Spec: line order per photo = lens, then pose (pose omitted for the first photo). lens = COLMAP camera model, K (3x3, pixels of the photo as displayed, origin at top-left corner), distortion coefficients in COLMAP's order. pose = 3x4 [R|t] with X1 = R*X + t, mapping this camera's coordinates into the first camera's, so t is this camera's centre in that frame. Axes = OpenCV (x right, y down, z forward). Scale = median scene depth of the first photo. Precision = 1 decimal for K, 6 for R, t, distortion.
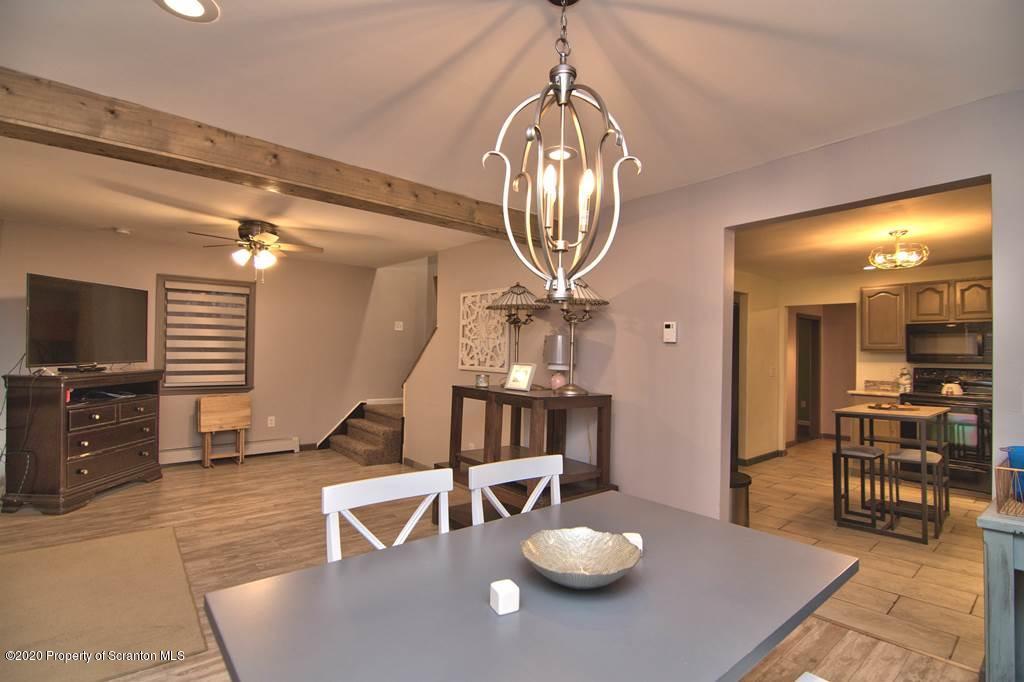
lens RADIAL K [[491.2, 0, 510.9], [0, 491.2, 343.4], [0, 0, 1]] dist [-0.010344, -0.006429]
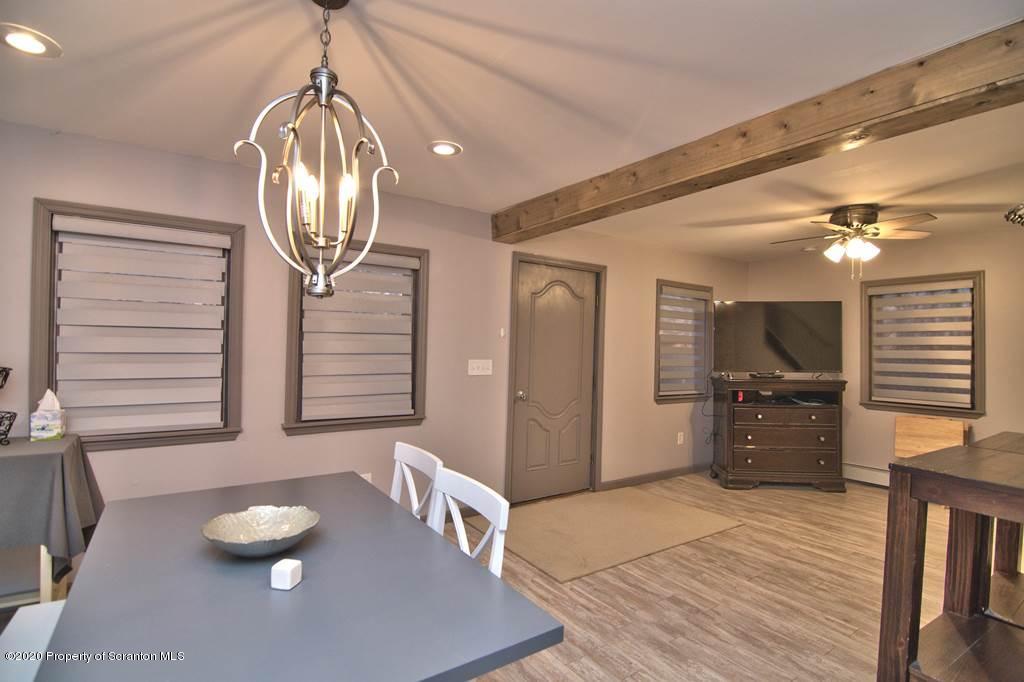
lens RADIAL K [[491.2, 0, 513.3], [0, 491.2, 343.8], [0, 0, 1]] dist [-0.010344, -0.006429]
pose [[-0.091230, -0.030166, -0.995373, 0.413072], [-0.003073, 0.999545, -0.030010, 0.015803], [0.995825, 0.000321, -0.091281, 0.571633]]
